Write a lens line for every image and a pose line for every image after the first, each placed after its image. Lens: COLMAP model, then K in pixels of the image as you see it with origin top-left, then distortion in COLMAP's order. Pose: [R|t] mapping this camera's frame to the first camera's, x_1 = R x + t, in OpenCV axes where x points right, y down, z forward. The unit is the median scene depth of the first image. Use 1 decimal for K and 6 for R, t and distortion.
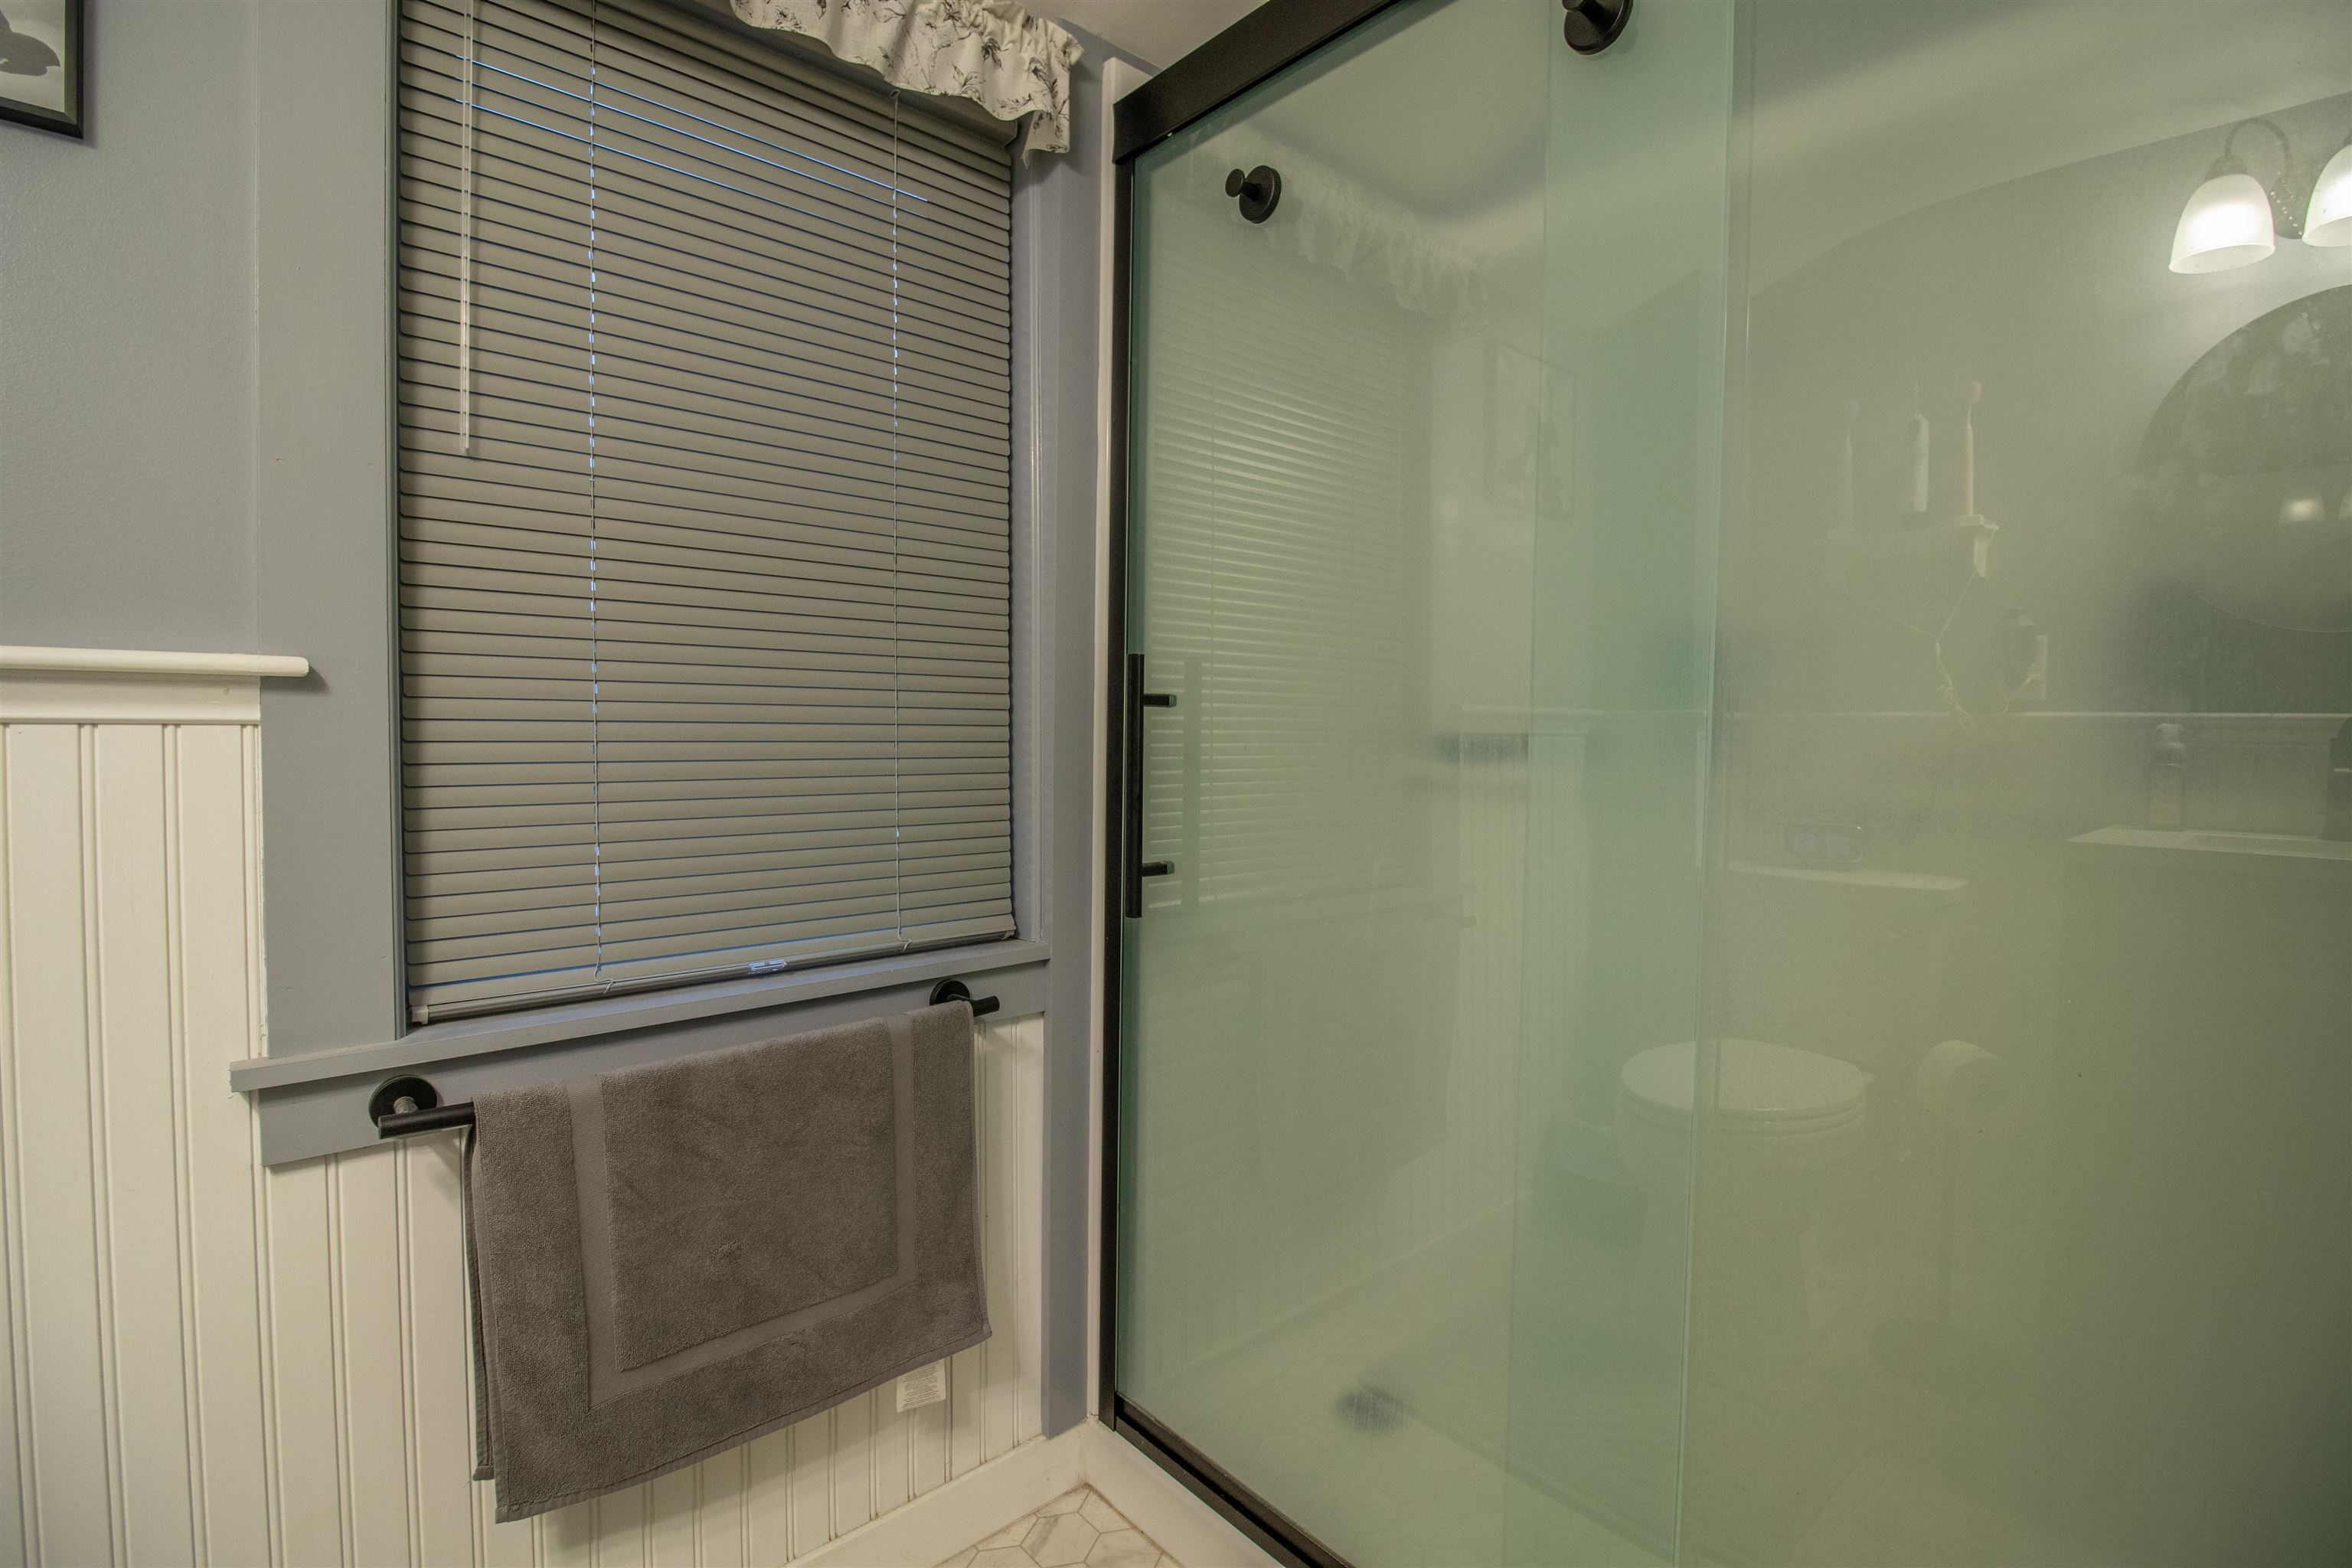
lens RADIAL K [[1107.1, 0, 1190.1], [0, 1107.1, 774.0], [0, 0, 1]] dist [0.001062, -0.000319]
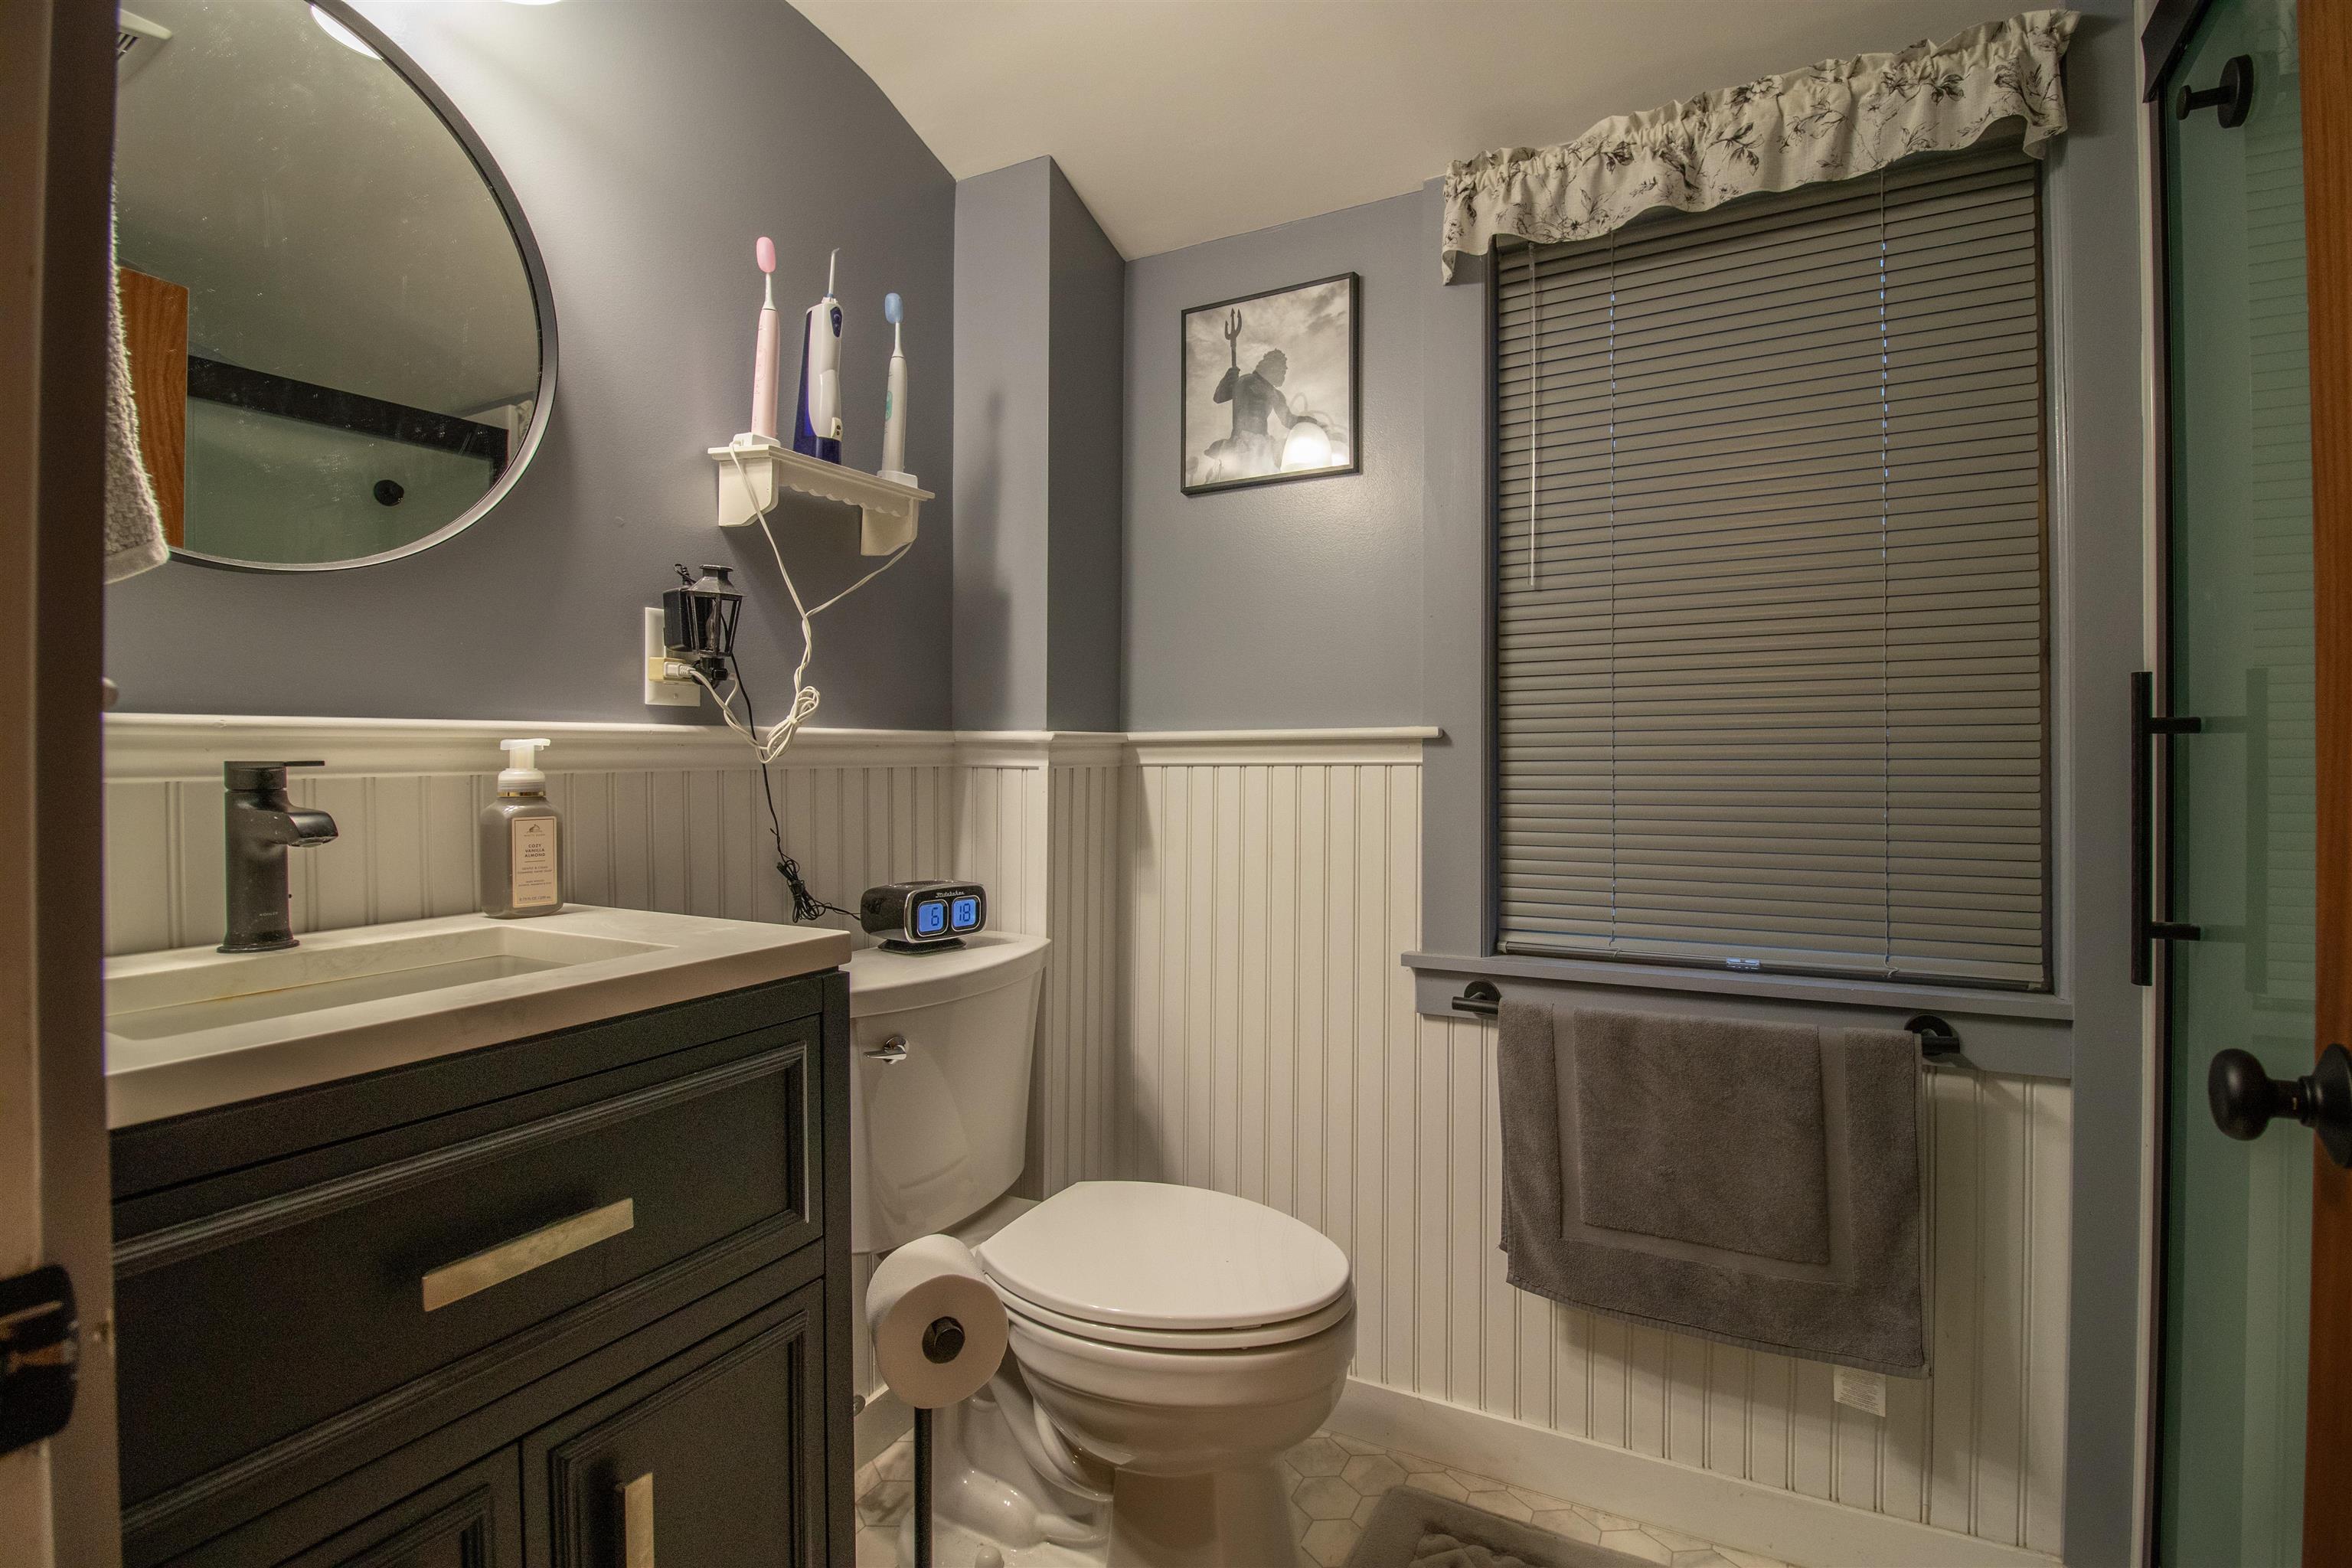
lens RADIAL K [[1107.1, 0, 1183.5], [0, 1107.1, 782.6], [0, 0, 1]] dist [0.001062, -0.000319]
pose [[0.330934, 0.007052, -0.943627, 0.593978], [-0.031323, 0.999503, -0.003516, 0.002201], [0.943134, 0.030721, 0.330991, 0.035056]]
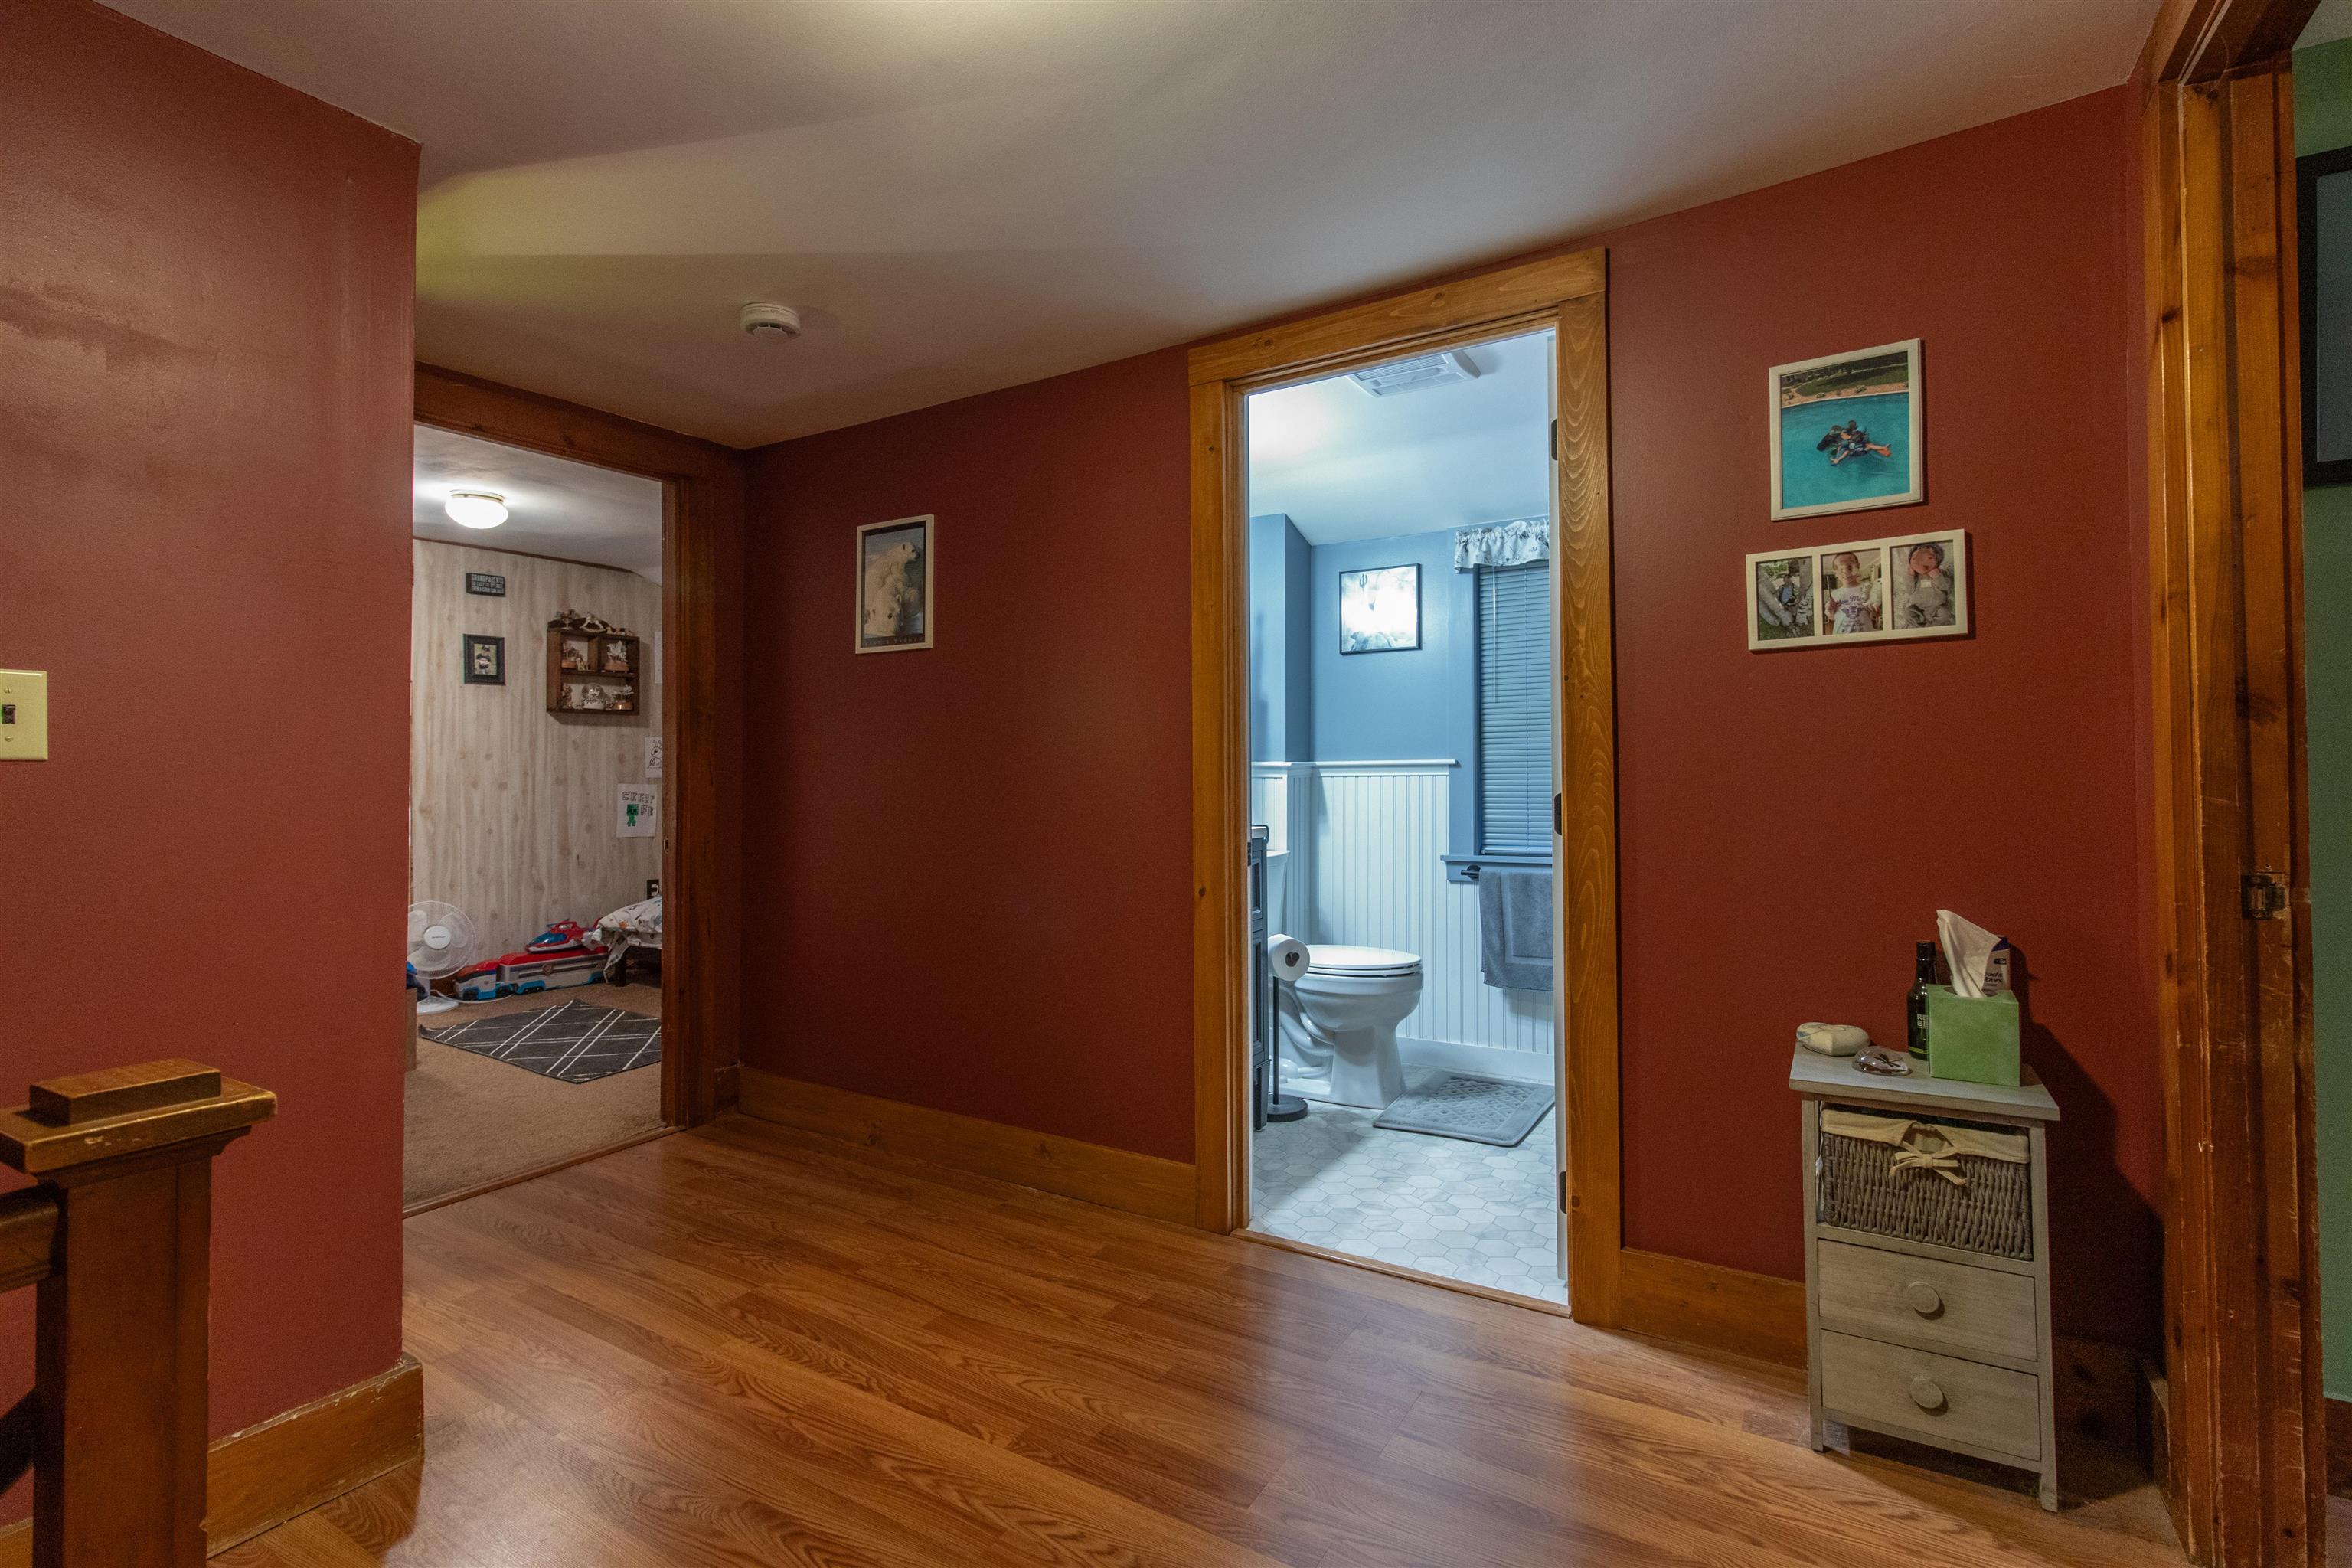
lens RADIAL K [[1107.1, 0, 1191.2], [0, 1107.1, 777.9], [0, 0, 1]] dist [0.001062, -0.000319]
pose [[0.296132, -0.011757, -0.955075, 2.407210], [-0.027989, 0.999388, -0.020981, 0.066829], [0.954737, 0.032945, 0.295622, -0.988093]]
